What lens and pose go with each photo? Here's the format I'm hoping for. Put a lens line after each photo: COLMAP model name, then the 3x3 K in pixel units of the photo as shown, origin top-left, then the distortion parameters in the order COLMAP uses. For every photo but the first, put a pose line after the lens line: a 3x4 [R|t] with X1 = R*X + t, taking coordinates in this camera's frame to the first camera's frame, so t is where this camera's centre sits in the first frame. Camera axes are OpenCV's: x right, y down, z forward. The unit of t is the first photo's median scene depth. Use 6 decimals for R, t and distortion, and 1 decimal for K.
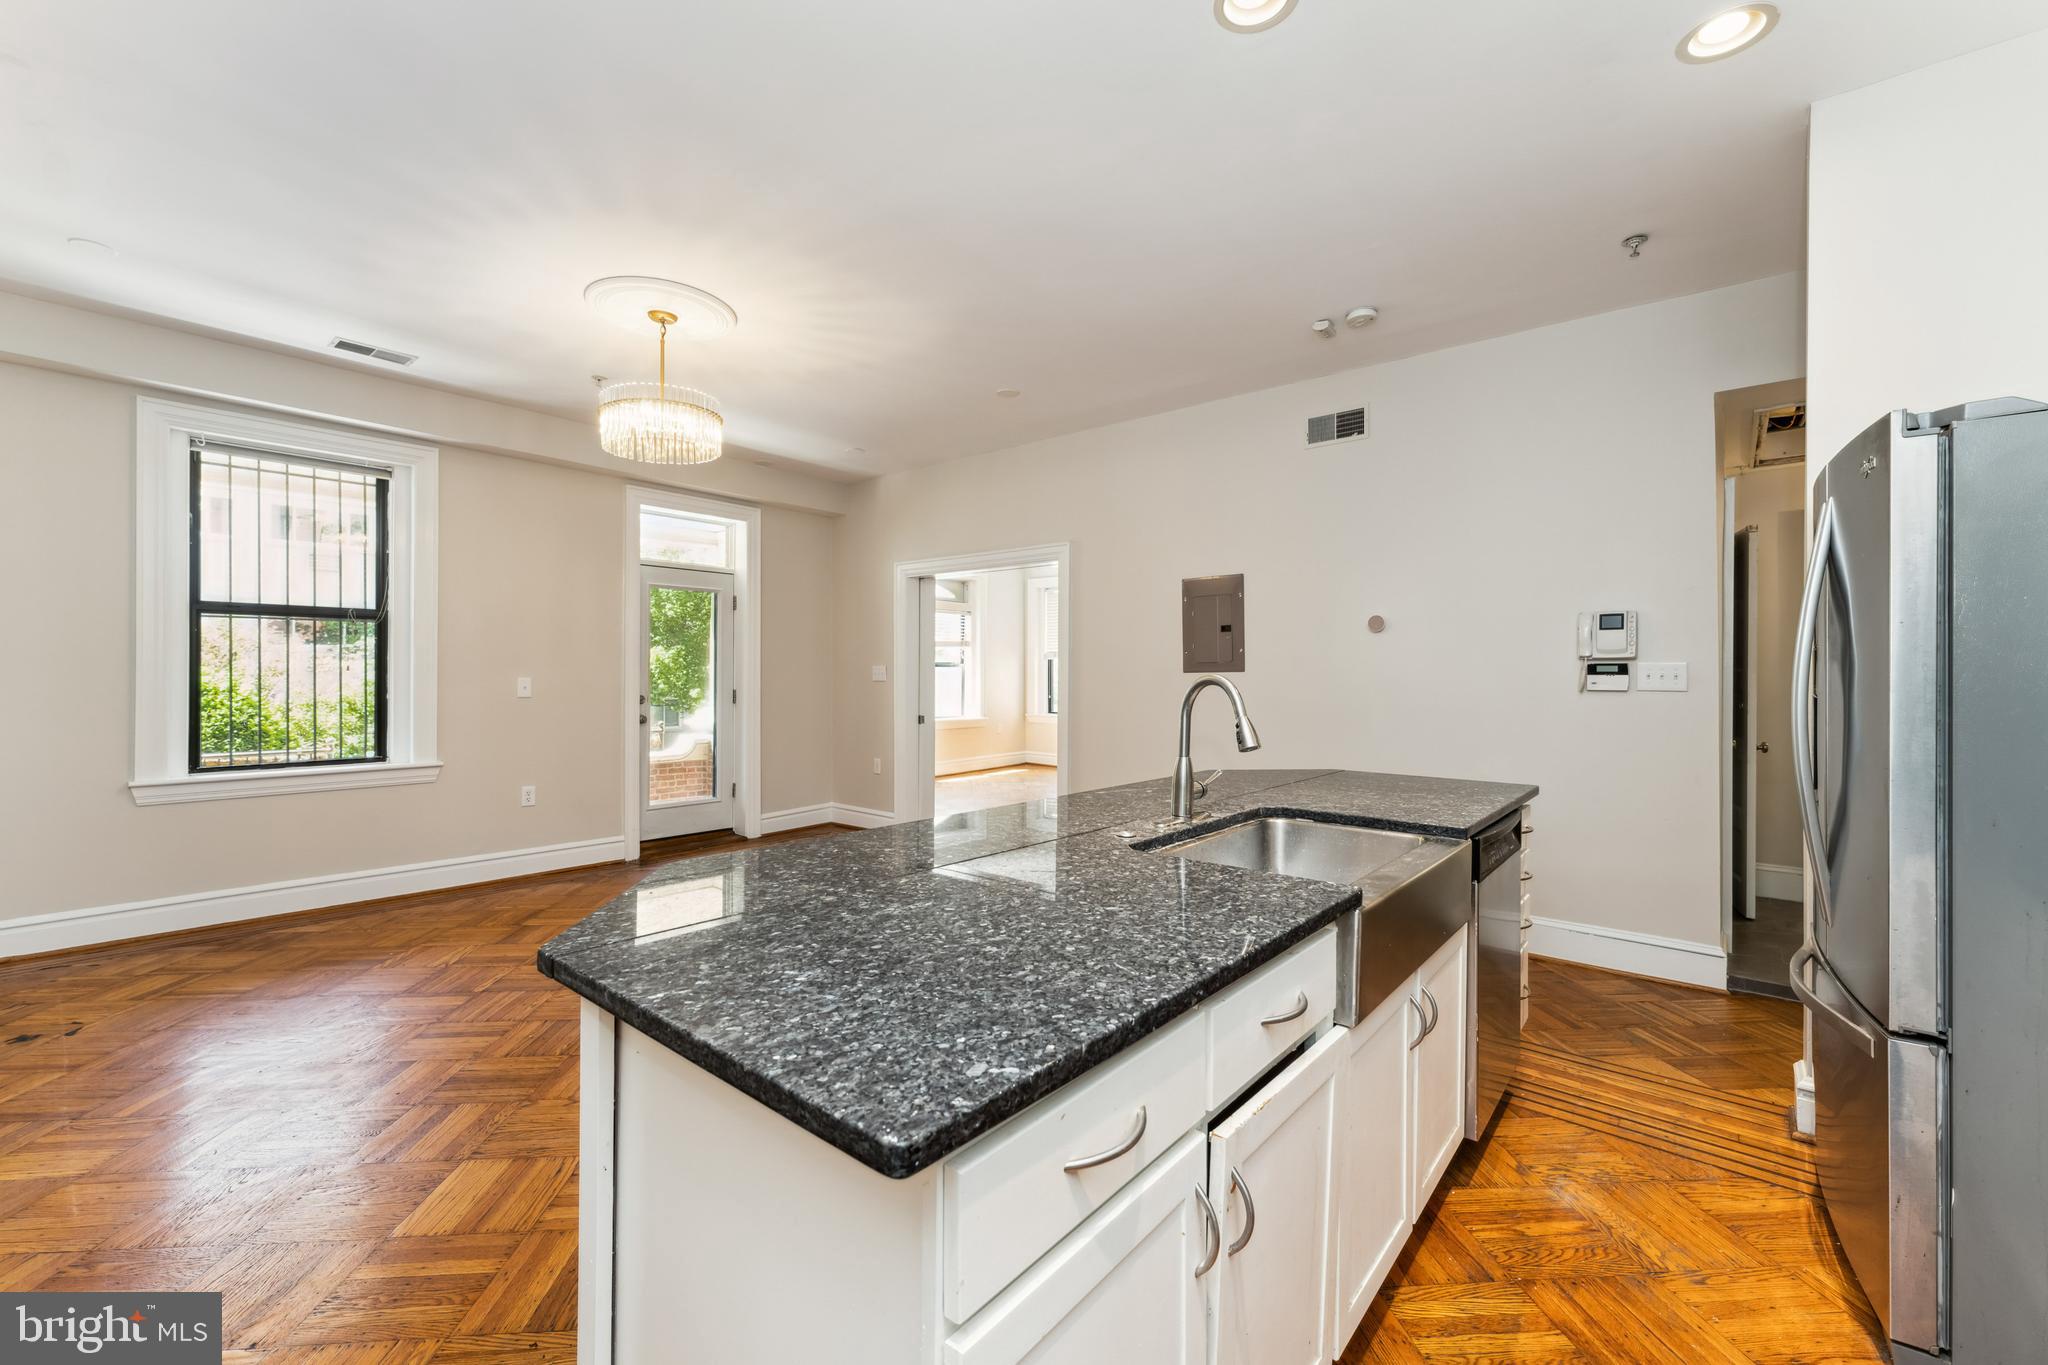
lens RADIAL K [[831.9, 0, 1020.9], [0, 831.9, 672.7], [0, 0, 1]] dist [-0.001118, -0.000315]
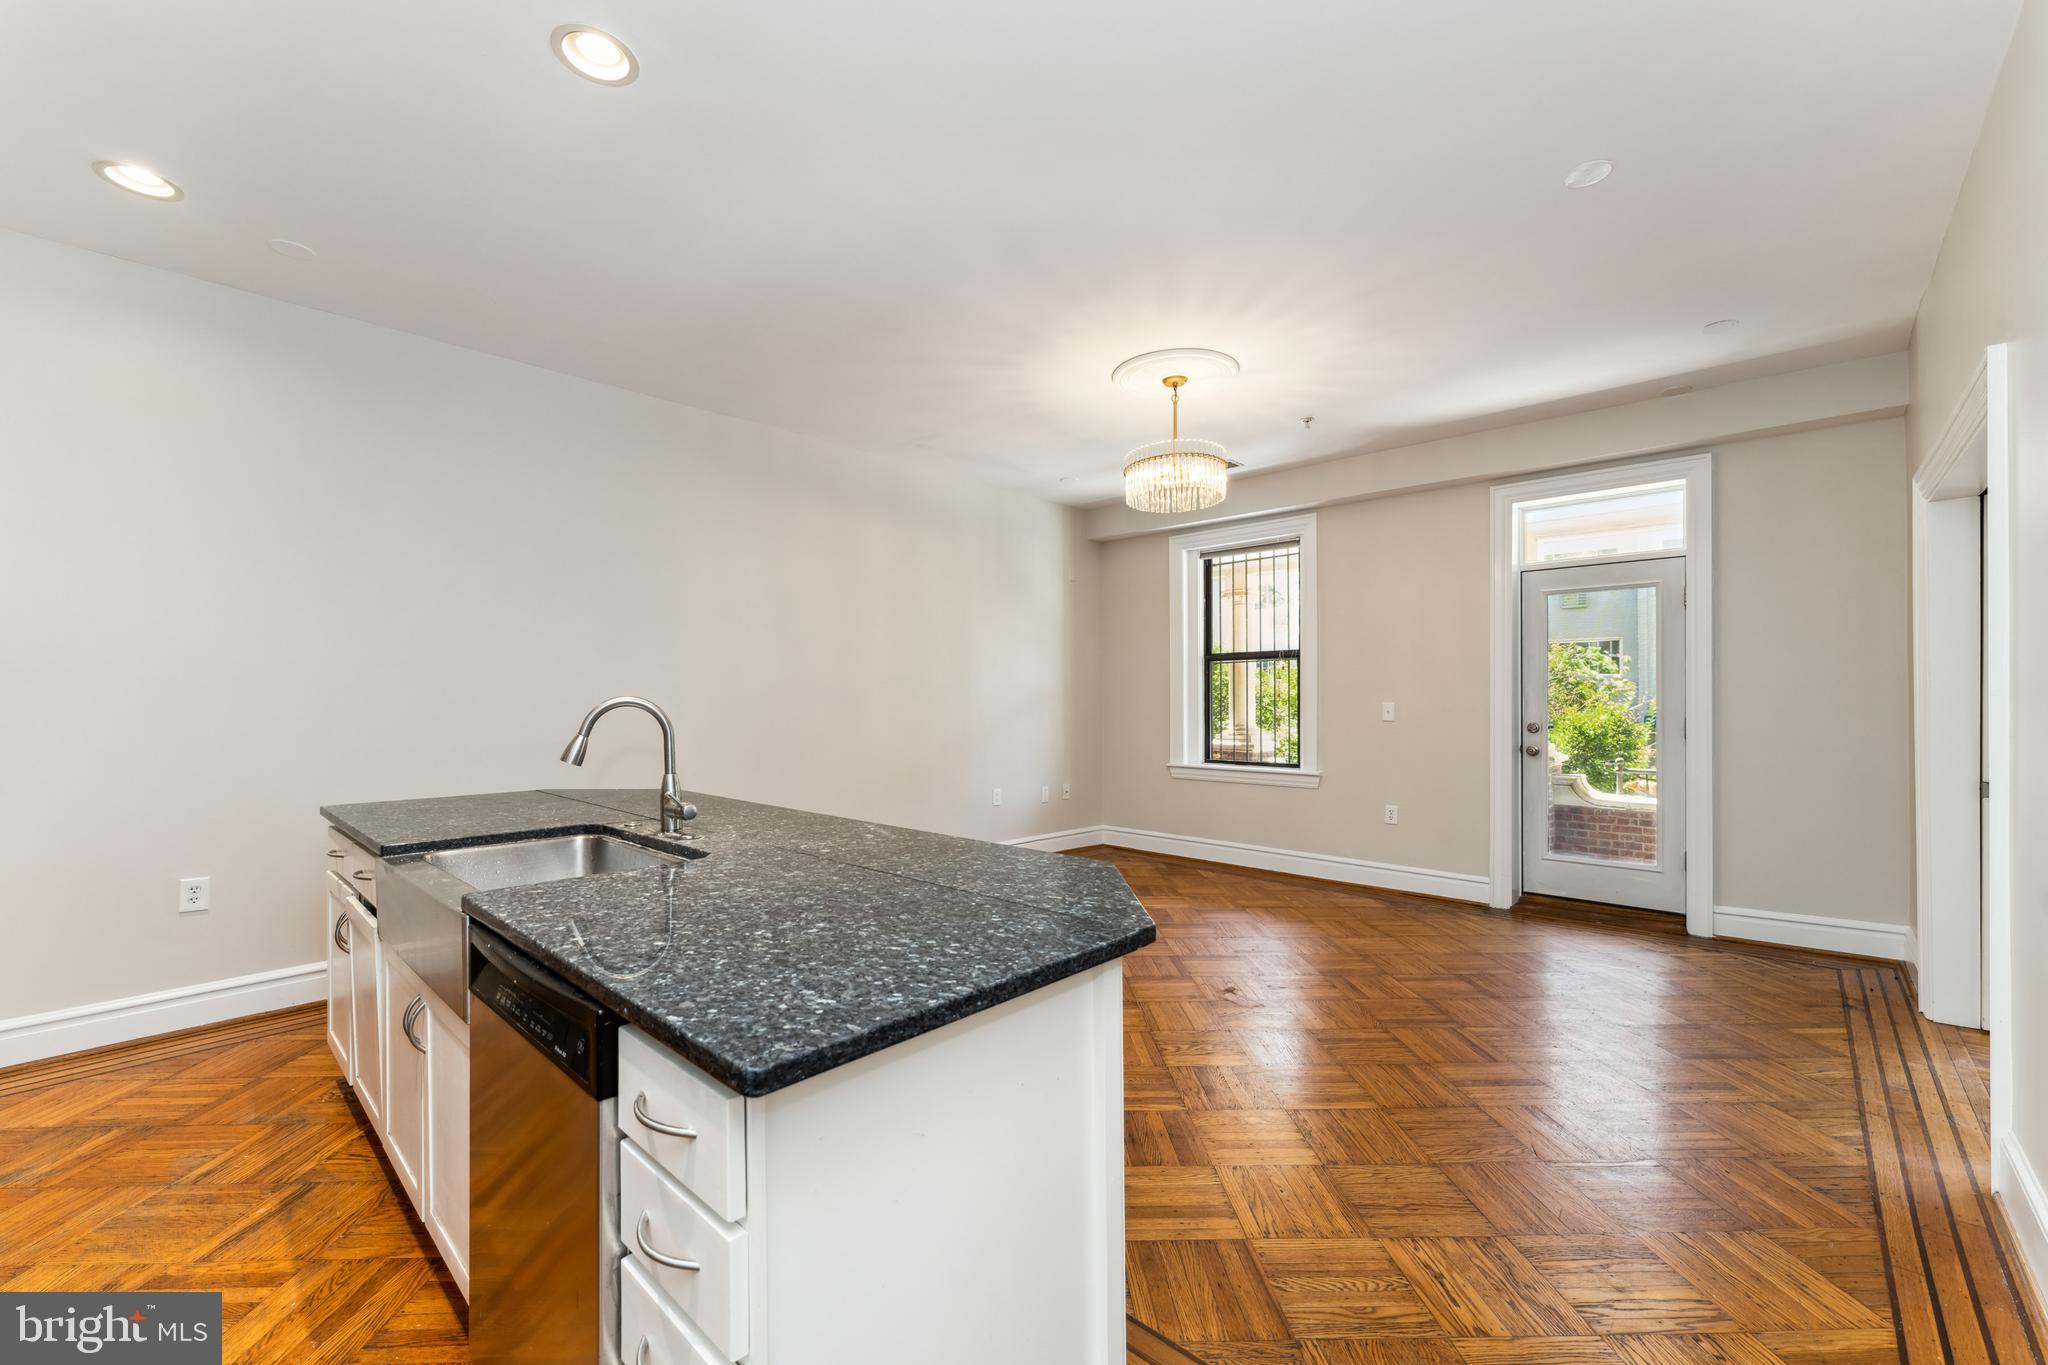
lens RADIAL K [[824.7, 0, 1024.4], [0, 824.7, 701.6], [0, 0, 1]] dist [0.000826, 0.000304]
pose [[-0.056241, -0.002690, -0.998414, 0.553765], [0.005070, 0.999983, -0.002980, 0.006294], [0.998404, -0.005230, -0.056227, 0.684809]]
